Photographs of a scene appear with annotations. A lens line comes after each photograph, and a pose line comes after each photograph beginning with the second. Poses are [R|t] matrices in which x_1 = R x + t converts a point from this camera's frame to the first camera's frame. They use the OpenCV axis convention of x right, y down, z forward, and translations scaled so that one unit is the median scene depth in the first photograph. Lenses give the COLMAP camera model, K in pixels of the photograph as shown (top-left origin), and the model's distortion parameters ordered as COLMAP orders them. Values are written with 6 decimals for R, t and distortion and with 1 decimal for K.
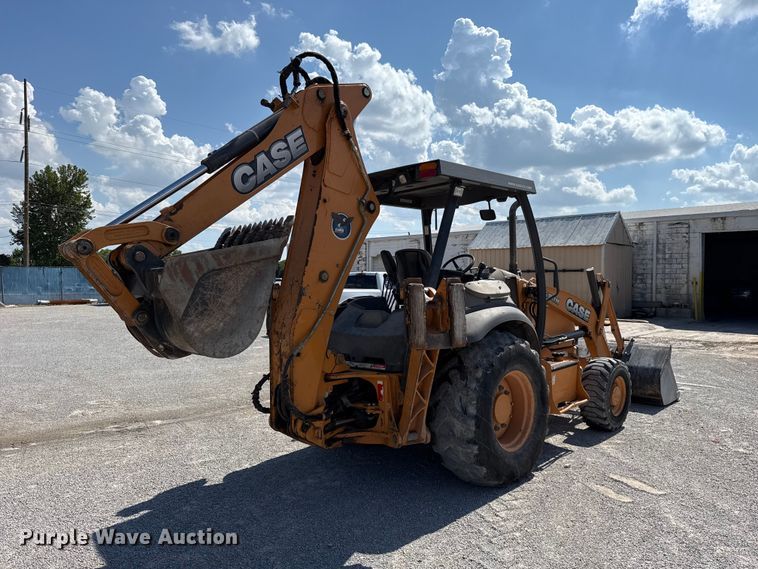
lens RADIAL K [[534.2, 0, 382.0], [0, 534.2, 292.6], [0, 0, 1]] dist [0.039344, -0.061626]
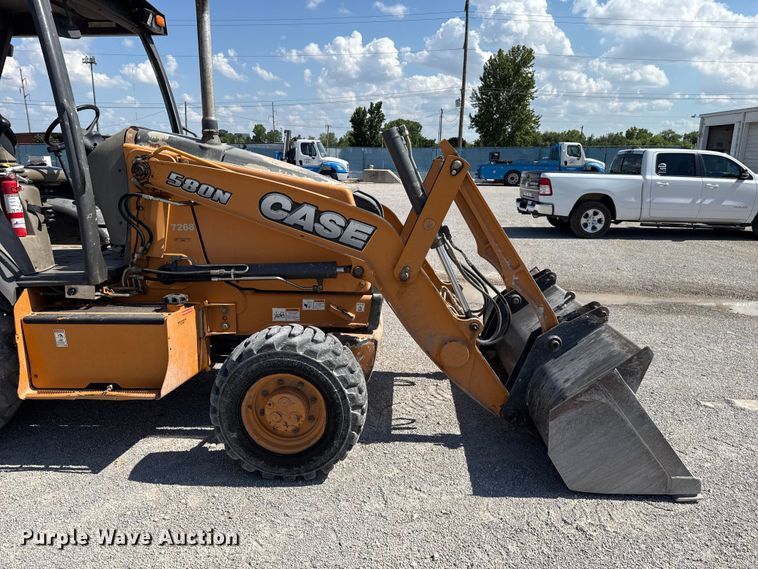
lens RADIAL K [[534.2, 0, 382.0], [0, 534.2, 292.6], [0, 0, 1]] dist [0.039344, -0.061626]
pose [[0.677166, 0.188761, -0.711207, 1.116113], [-0.033370, 0.973420, 0.226582, -0.020780], [0.735073, -0.129701, 0.665466, 1.075653]]
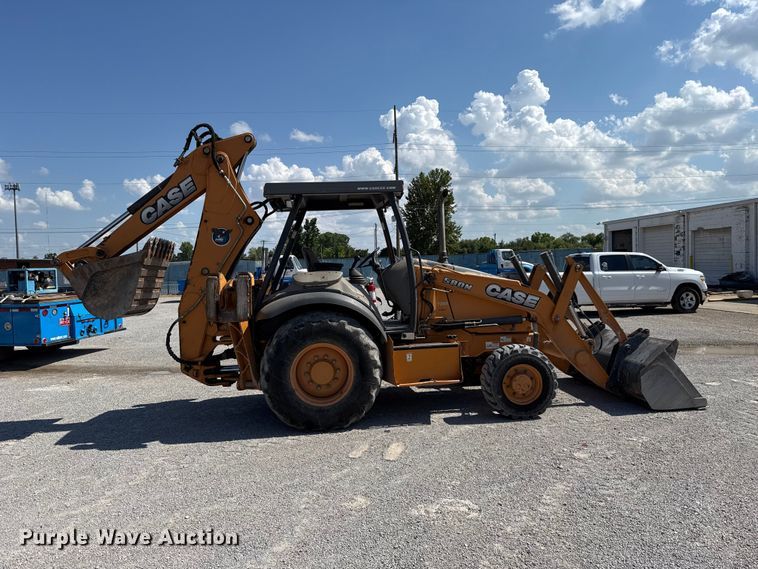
lens RADIAL K [[534.2, 0, 382.0], [0, 534.2, 292.6], [0, 0, 1]] dist [0.039344, -0.061626]
pose [[0.775378, 0.006148, -0.631467, 1.188491], [0.014717, 0.999505, 0.027802, -0.005410], [0.631325, -0.030851, 0.774904, 0.130517]]
